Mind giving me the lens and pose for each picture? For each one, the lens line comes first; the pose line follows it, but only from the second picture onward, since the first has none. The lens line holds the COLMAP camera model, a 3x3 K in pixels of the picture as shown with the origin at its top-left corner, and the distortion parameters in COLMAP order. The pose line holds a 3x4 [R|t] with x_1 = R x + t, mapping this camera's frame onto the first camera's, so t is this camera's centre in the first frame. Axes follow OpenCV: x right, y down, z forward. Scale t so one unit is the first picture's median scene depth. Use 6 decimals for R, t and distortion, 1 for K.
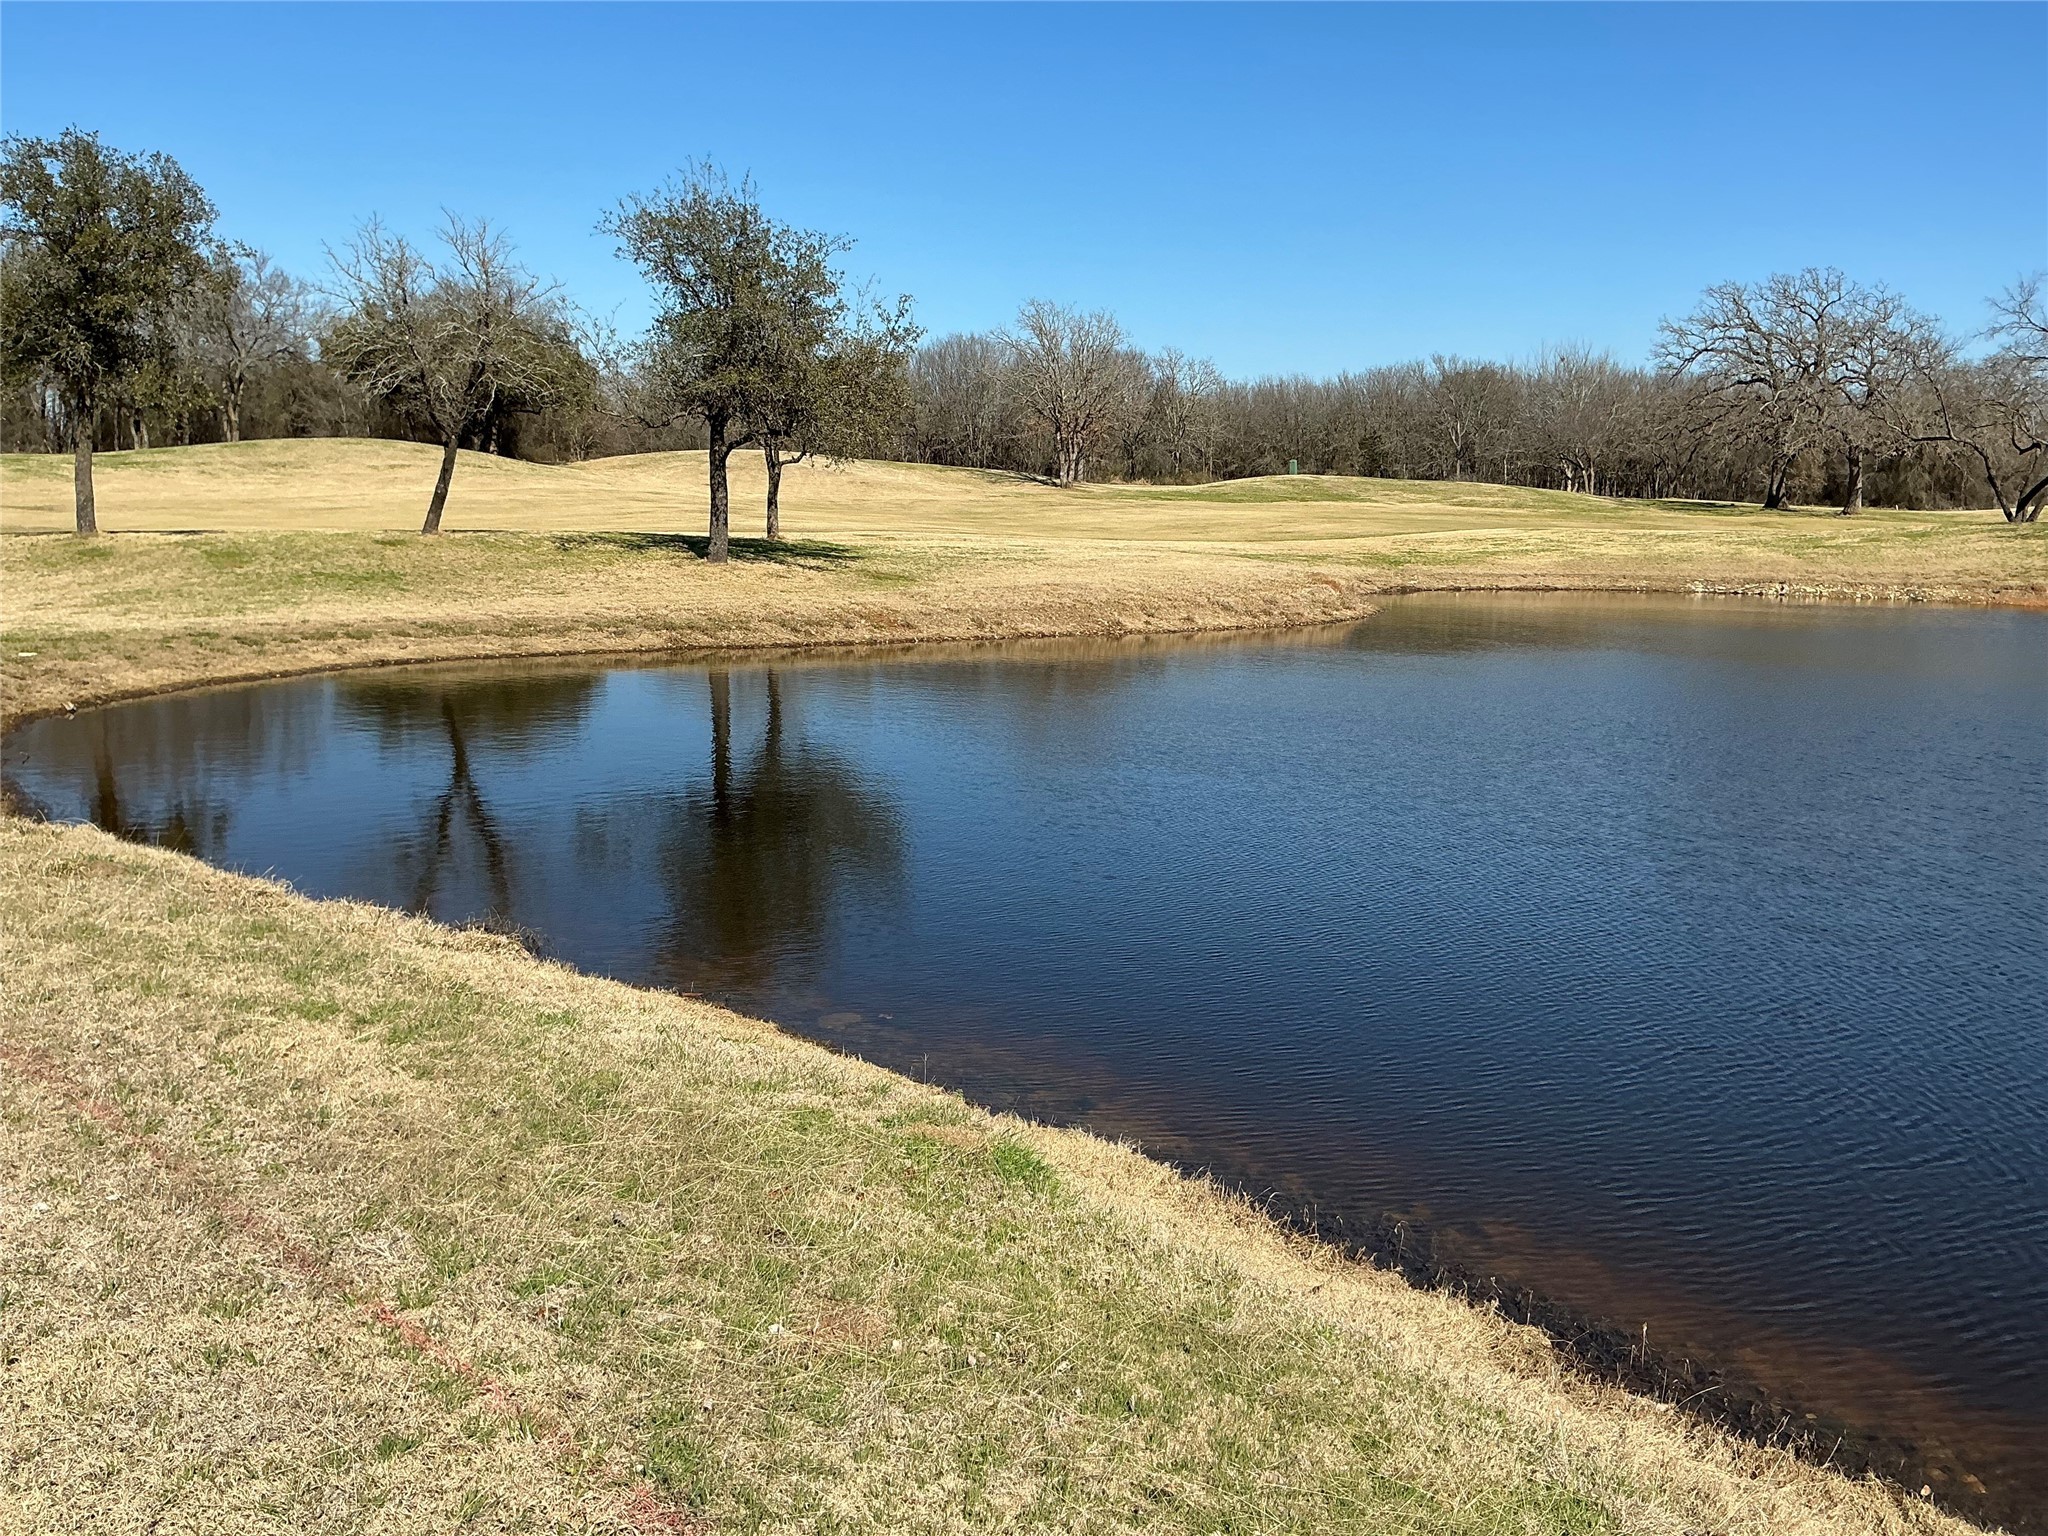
lens RADIAL K [[1689.1, 0, 1024.0], [0, 1689.1, 768.0], [0, 0, 1]] dist [0.107698, -0.242693]
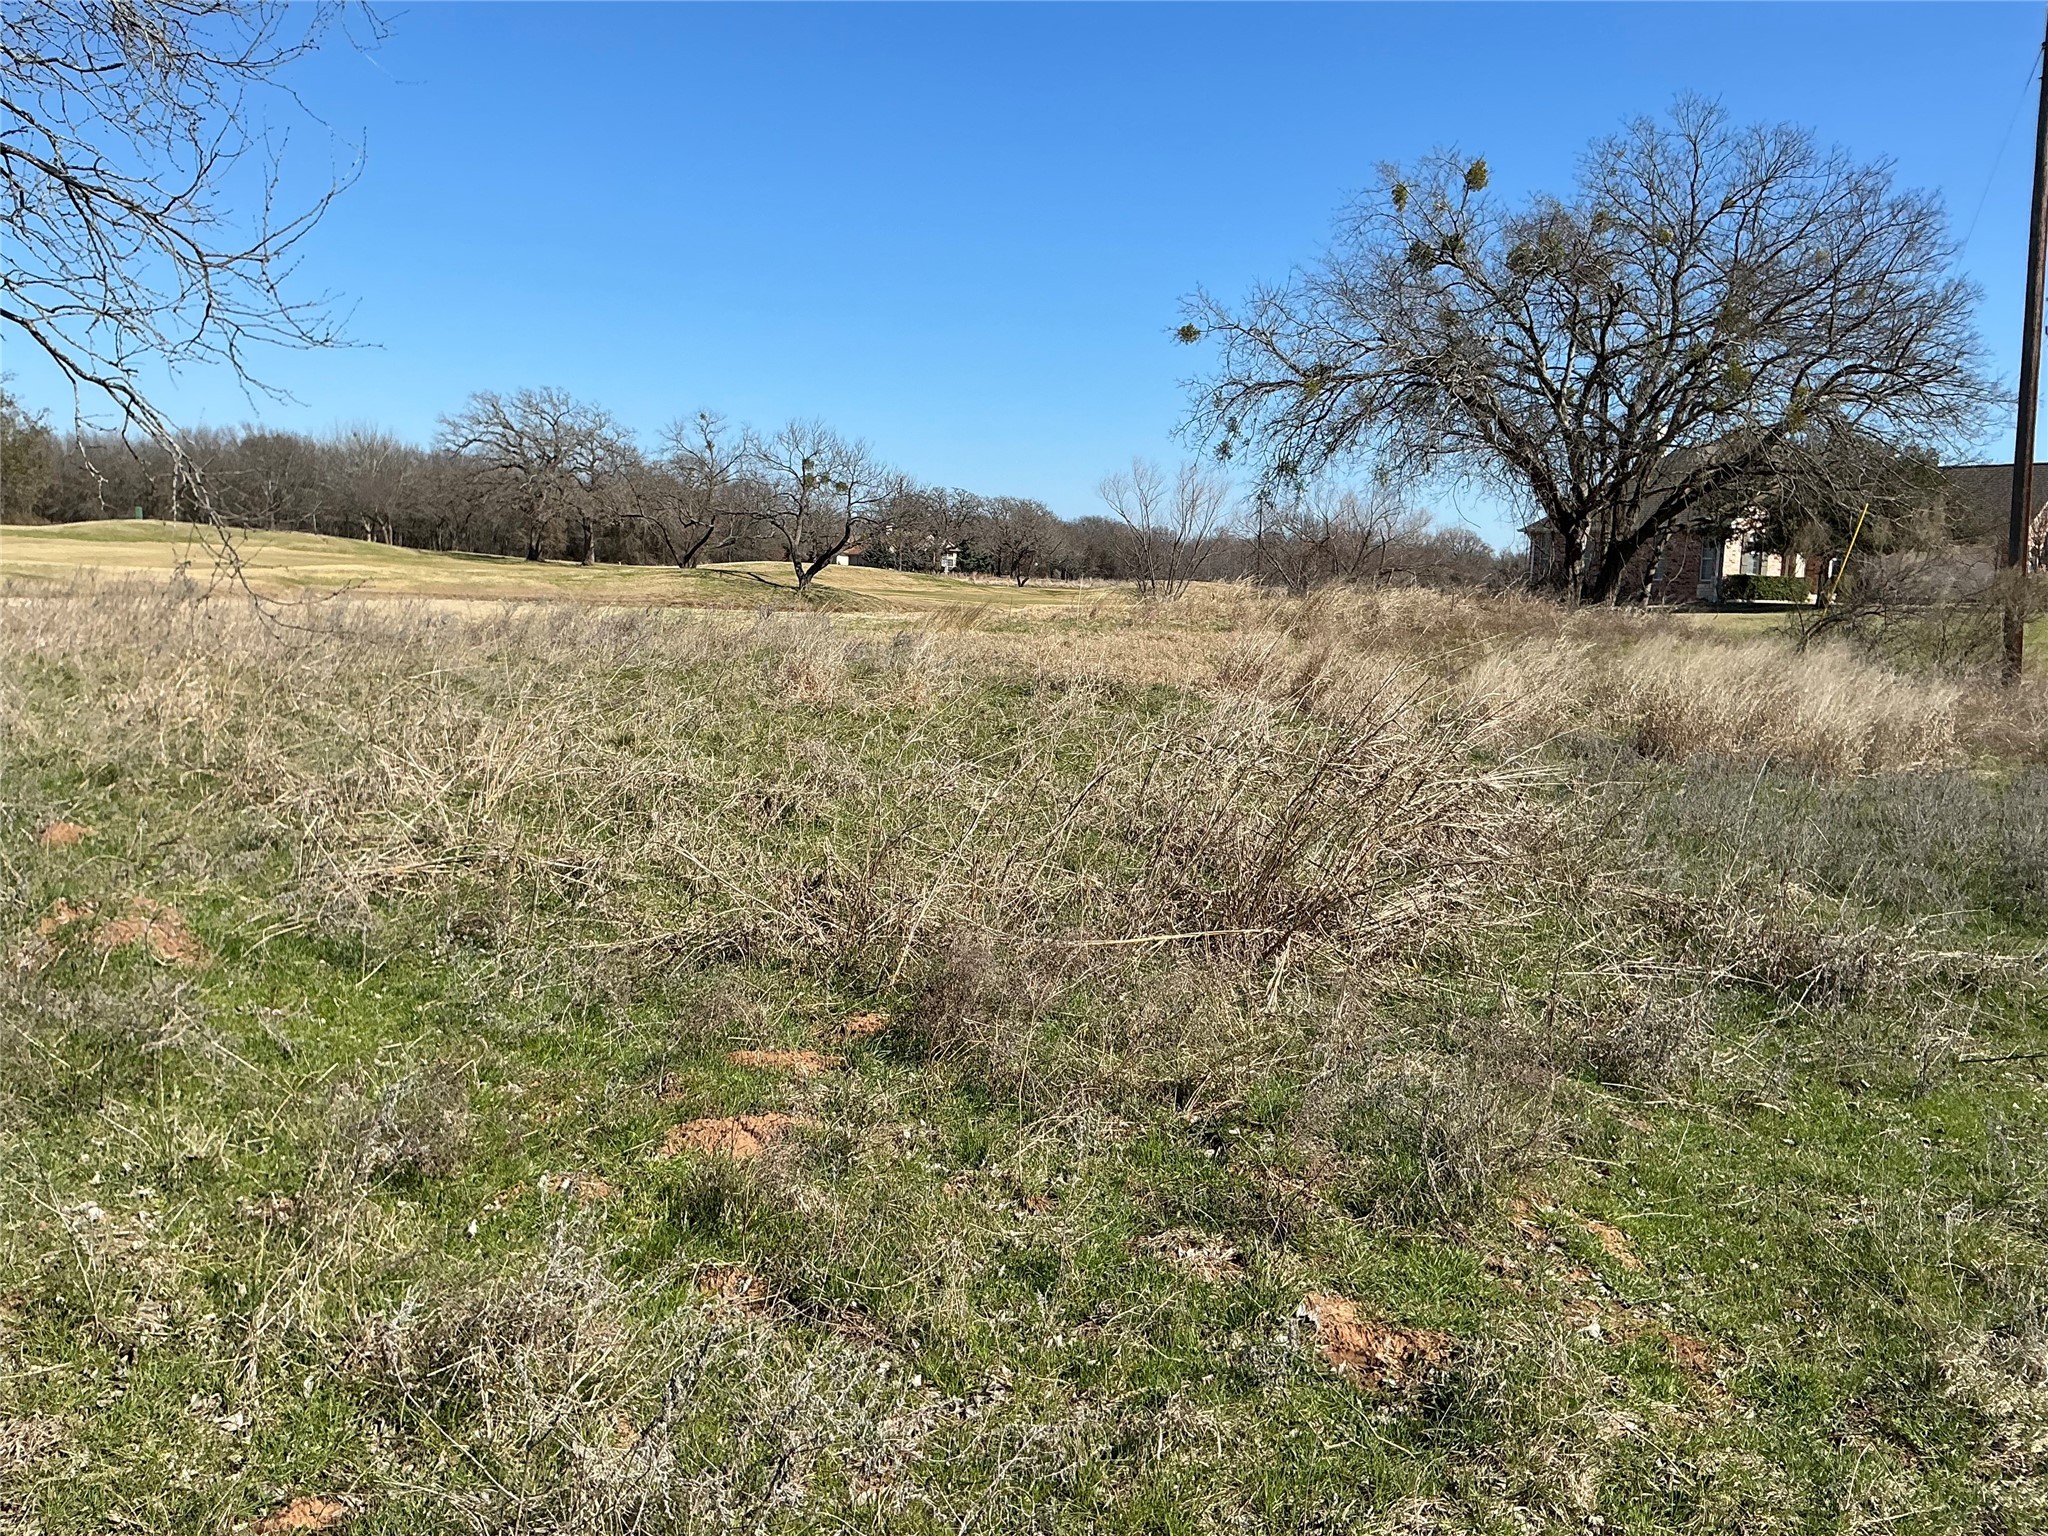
lens RADIAL K [[1686.9, 0, 1021.3], [0, 1686.9, 761.6], [0, 0, 1]] dist [0.158347, -0.333254]
pose [[0.769022, -0.052113, 0.637095, -0.235376], [0.075683, 0.997084, -0.009797, 0.086809], [-0.634727, 0.055752, 0.770723, -0.489858]]
